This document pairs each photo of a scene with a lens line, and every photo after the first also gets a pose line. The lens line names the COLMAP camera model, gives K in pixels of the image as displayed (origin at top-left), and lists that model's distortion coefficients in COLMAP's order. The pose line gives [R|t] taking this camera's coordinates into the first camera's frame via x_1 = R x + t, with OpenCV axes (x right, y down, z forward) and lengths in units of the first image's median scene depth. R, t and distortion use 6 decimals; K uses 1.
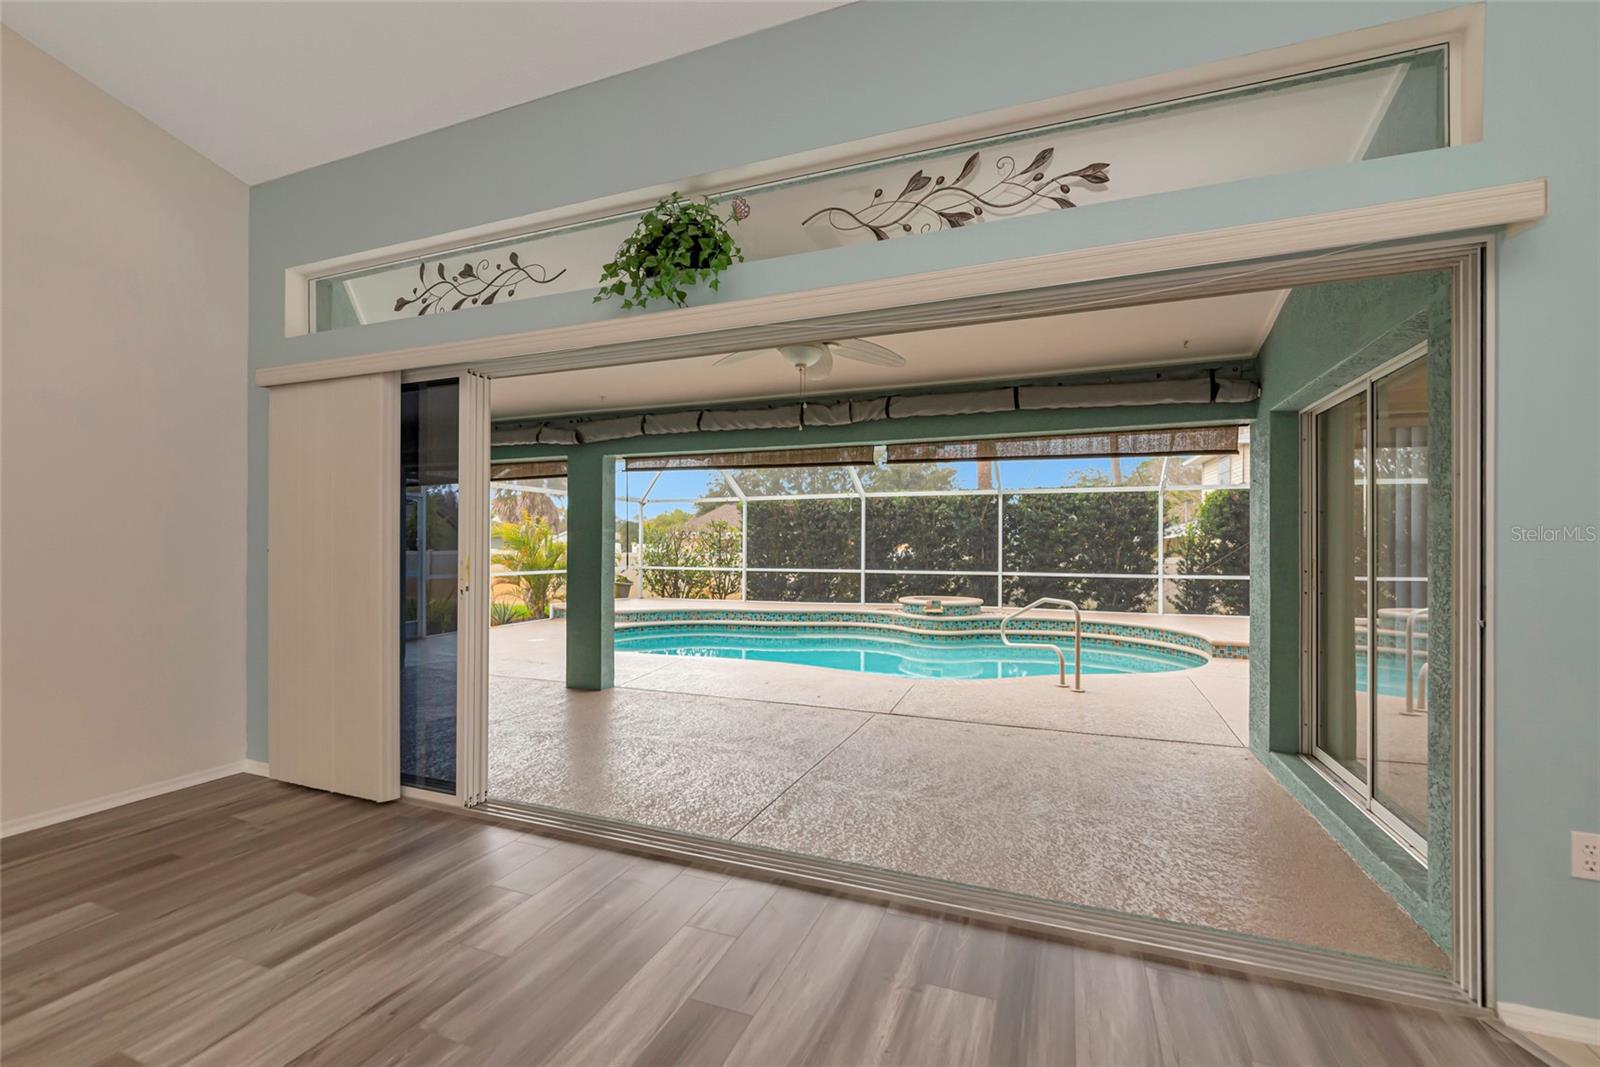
lens RADIAL K [[670.9, 0, 797.1], [0, 670.9, 545.4], [0, 0, 1]] dist [-0.000463, -0.000010]
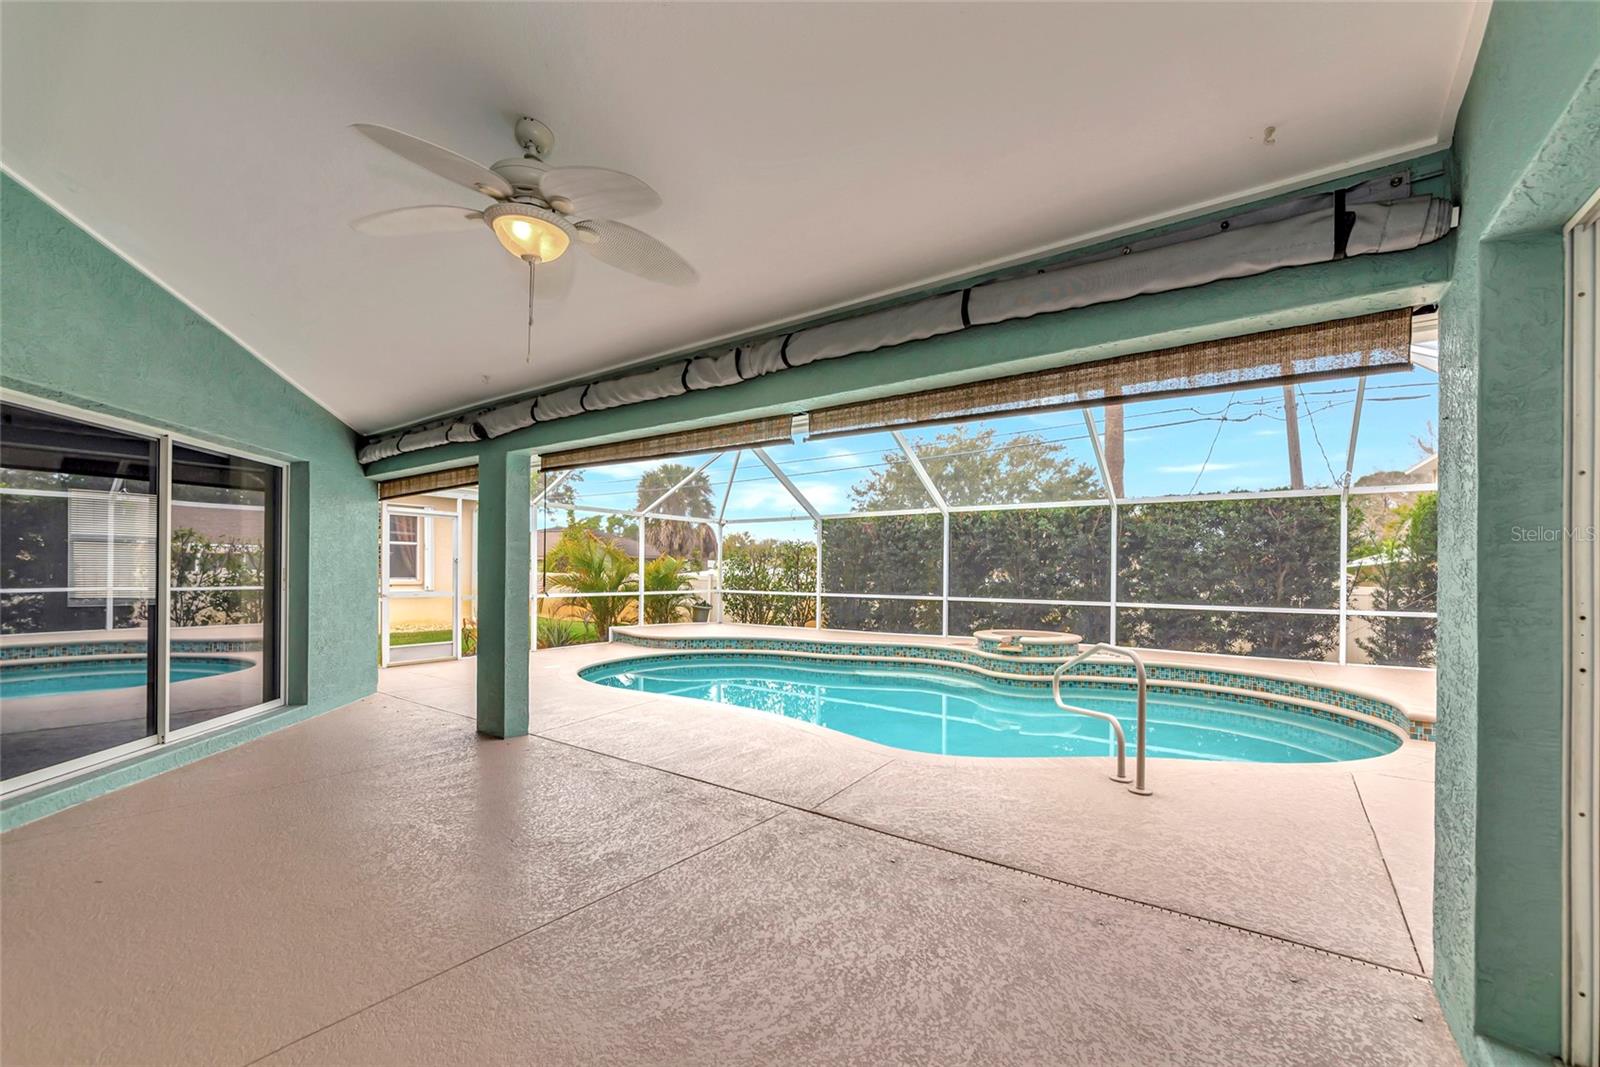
lens RADIAL K [[642.1, 0, 807.1], [0, 642.1, 570.1], [0, 0, 1]] dist [-0.007345, -0.000166]
pose [[0.970542, 0.005395, -0.240872, 0.137377], [-0.005876, 0.999982, -0.001278, 0.004692], [0.240861, 0.002656, 0.970556, 0.177827]]
